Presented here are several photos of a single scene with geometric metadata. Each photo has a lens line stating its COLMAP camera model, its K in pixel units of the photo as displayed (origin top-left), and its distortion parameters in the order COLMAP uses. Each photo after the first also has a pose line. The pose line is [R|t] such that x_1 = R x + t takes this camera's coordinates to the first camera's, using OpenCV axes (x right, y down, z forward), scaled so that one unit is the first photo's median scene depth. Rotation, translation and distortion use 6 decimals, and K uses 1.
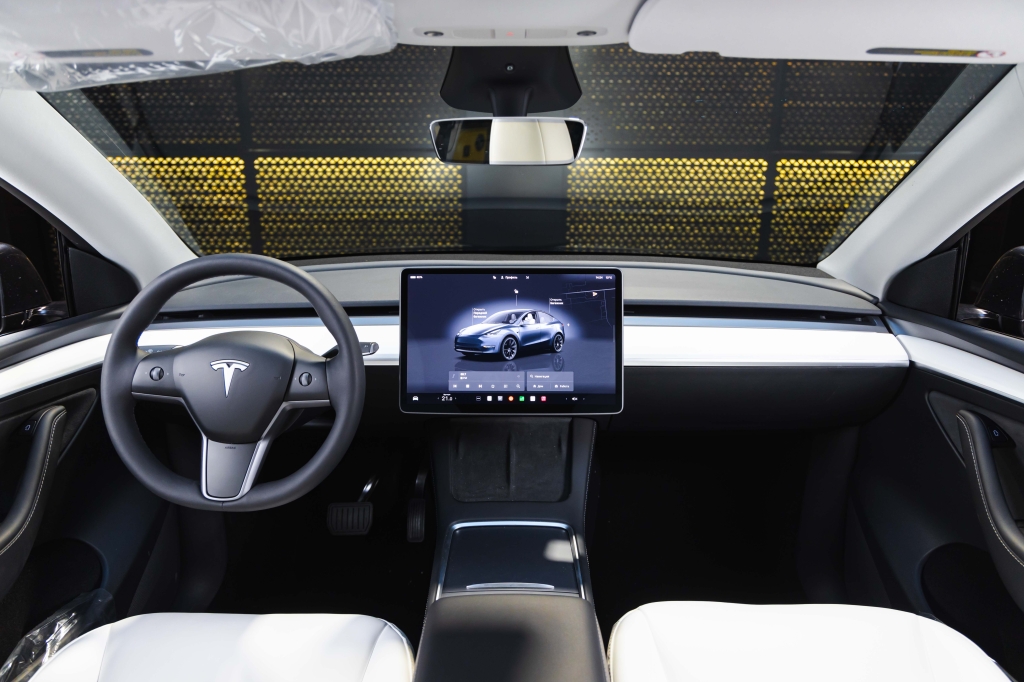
lens RADIAL K [[690.5, 0, 520.6], [0, 690.5, 340.2], [0, 0, 1]] dist [-0.004934, 0.001096]
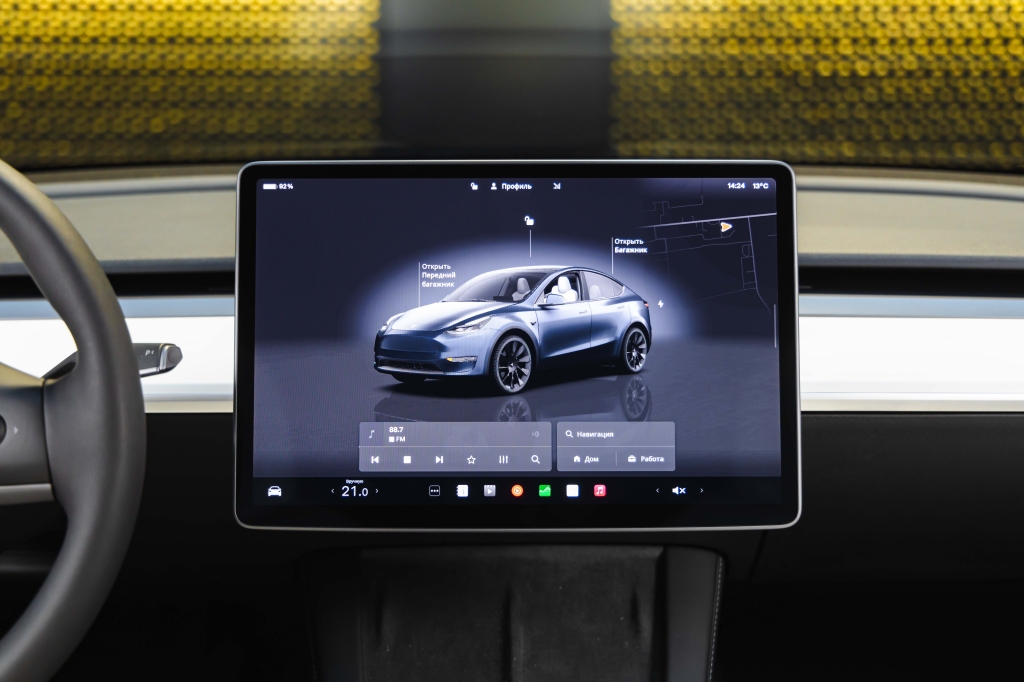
lens RADIAL K [[1532.4, 0, 512.0], [0, 1532.4, 341.0], [0, 0, 1]] dist [0.026450, -0.010865]
pose [[0.999971, -0.003683, 0.006672, -0.022371], [0.004017, 0.998704, -0.050739, 0.043470], [-0.006476, 0.050765, 0.998690, 0.120323]]
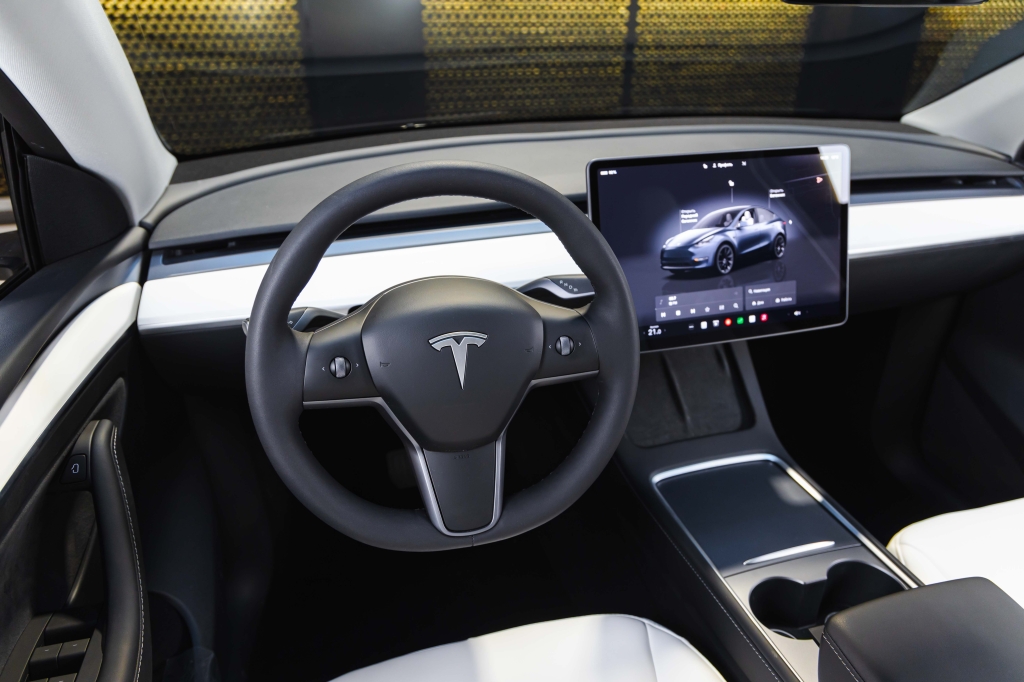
lens RADIAL K [[680.7, 0, 512.0], [0, 680.7, 341.0], [0, 0, 1]] dist [0.004596, 0.002794]
pose [[0.959709, -0.127675, 0.250314, -0.450595], [0.070586, 0.971789, 0.225043, -0.087982], [-0.271985, -0.198308, 0.941647, 0.323376]]
